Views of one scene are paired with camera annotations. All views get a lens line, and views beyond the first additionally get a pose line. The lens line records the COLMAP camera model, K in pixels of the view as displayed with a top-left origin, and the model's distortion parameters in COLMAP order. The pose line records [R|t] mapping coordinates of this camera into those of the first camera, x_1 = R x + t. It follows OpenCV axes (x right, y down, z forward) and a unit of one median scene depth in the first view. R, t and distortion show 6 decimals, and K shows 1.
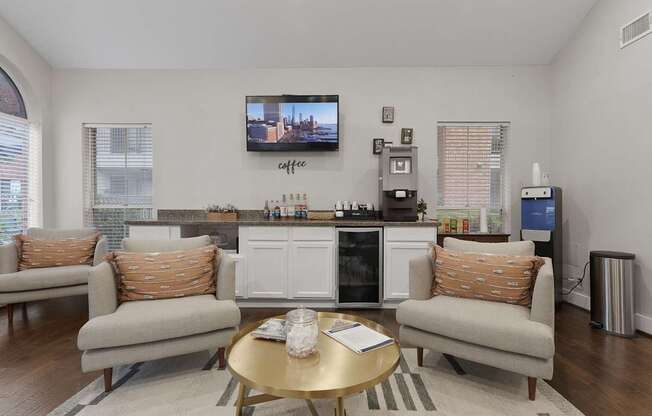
lens RADIAL K [[310.8, 0, 327.3], [0, 310.8, 208.0], [0, 0, 1]] dist [0.000928, -0.000702]
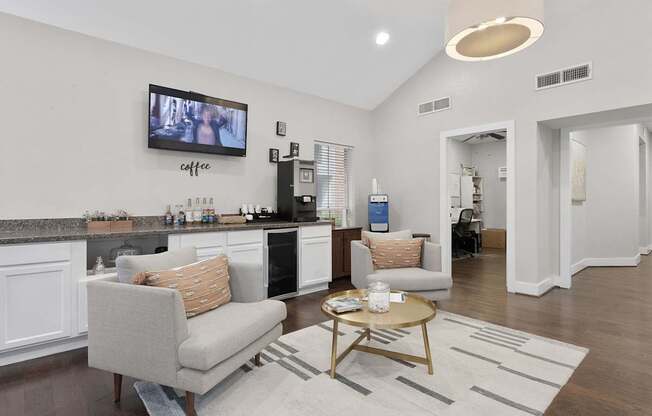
lens RADIAL K [[333.0, 0, 324.8], [0, 333.0, 204.0], [0, 0, 1]] dist [-0.004709, -0.000211]
pose [[0.733112, -0.006745, 0.680075, -0.528883], [0.013772, 0.999893, -0.004928, -0.016704], [-0.679969, 0.012978, 0.733126, 0.000514]]
